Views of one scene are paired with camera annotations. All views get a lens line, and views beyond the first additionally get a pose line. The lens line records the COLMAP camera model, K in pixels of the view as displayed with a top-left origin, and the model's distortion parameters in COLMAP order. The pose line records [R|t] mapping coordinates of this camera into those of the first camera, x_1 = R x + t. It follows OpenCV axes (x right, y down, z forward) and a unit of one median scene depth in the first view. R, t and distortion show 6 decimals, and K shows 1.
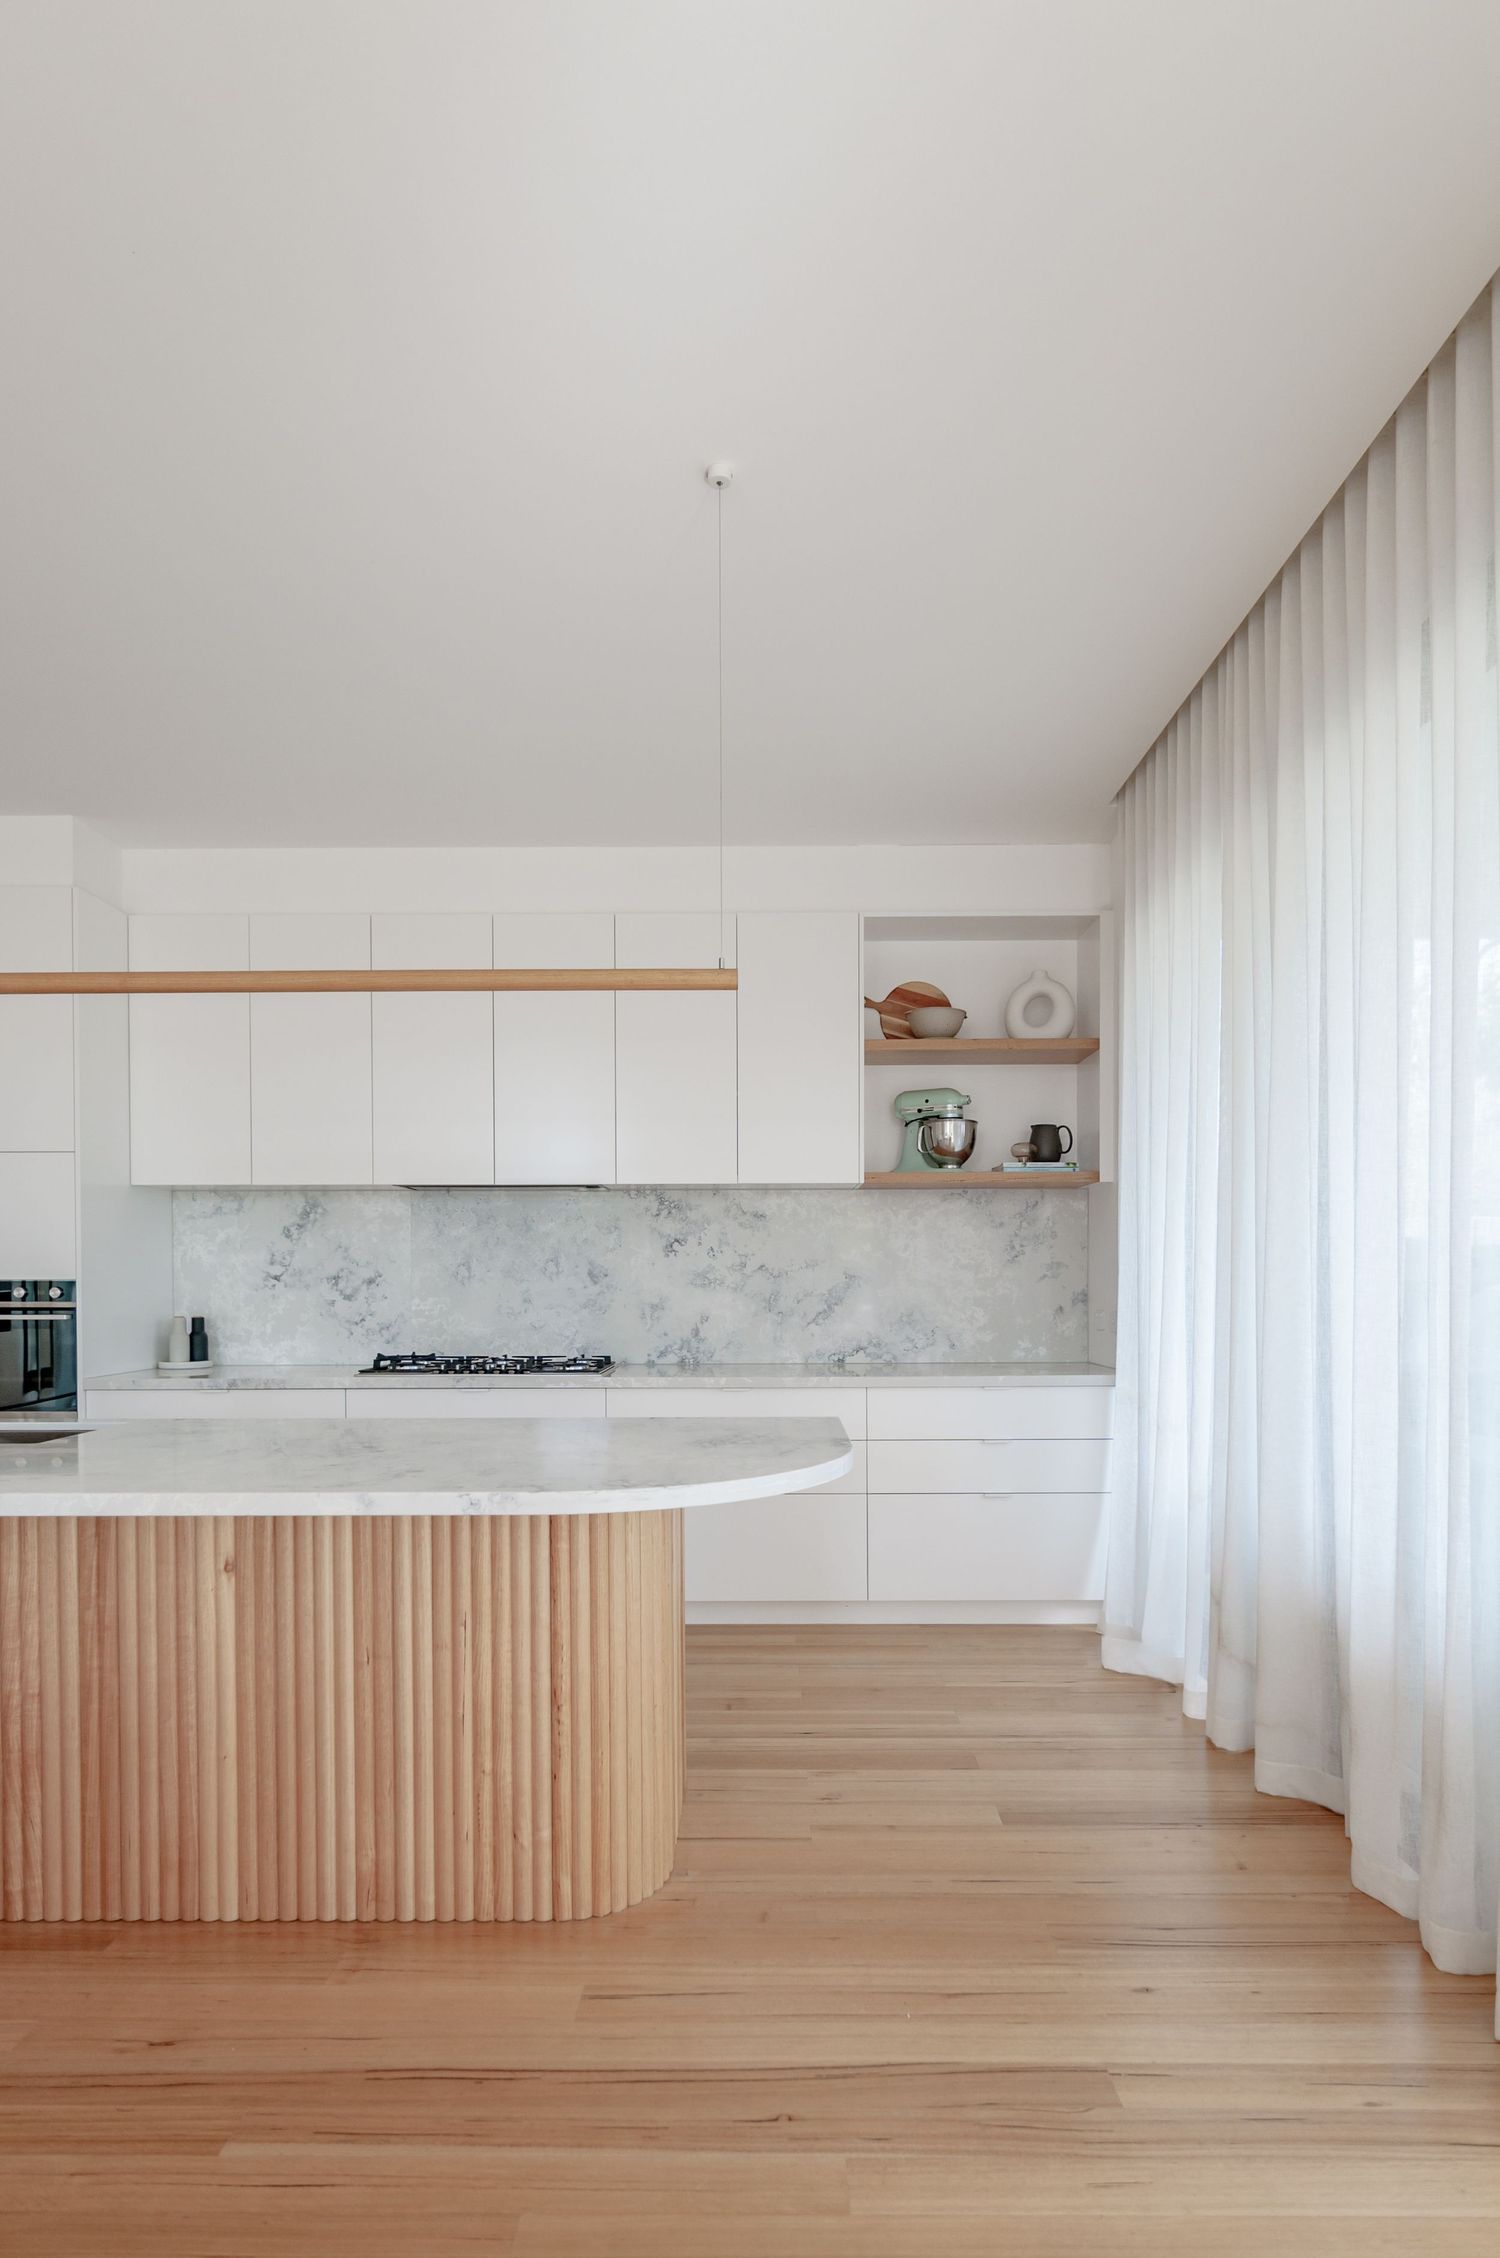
lens RADIAL K [[1189.5, 0, 750.2], [0, 1189.5, 1152.0], [0, 0, 1]] dist [-0.000535, -0.000120]
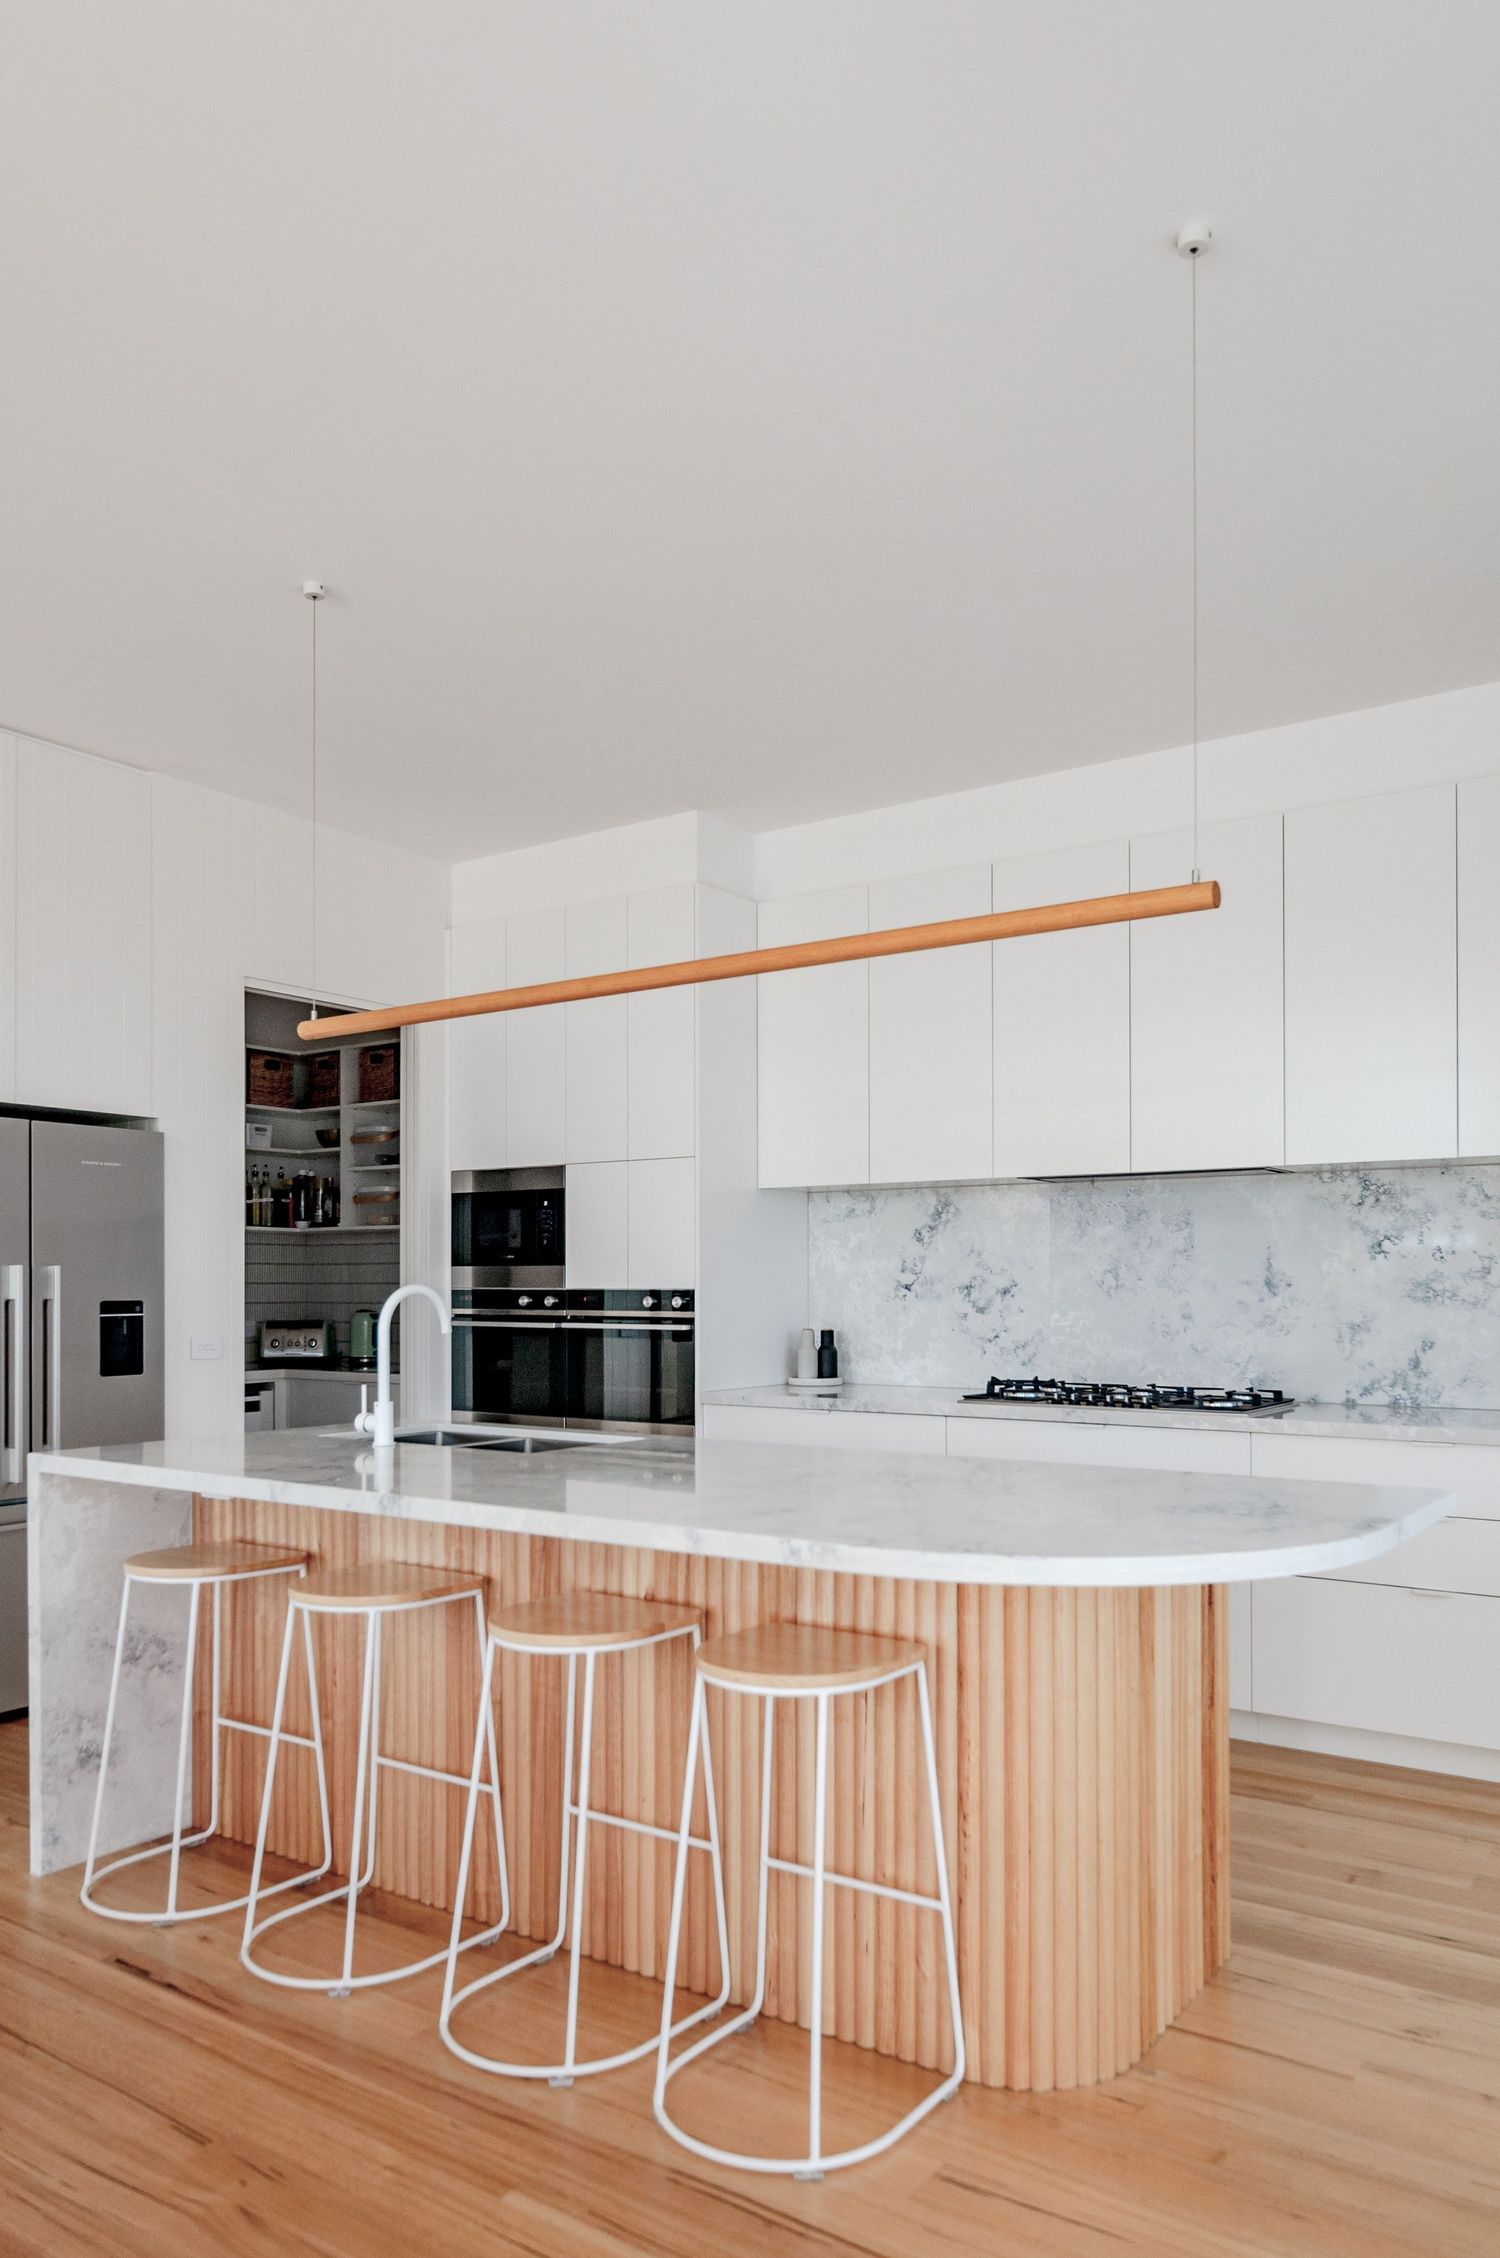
lens RADIAL K [[1454.4, 0, 750.0], [0, 1454.4, 1129.0], [0, 0, 1]] dist [0.000187, 0.001258]
pose [[0.837731, -0.056736, -0.543128, 0.105394], [0.055327, 0.998289, -0.018946, 0.002593], [0.543273, -0.014178, 0.839436, 0.033236]]
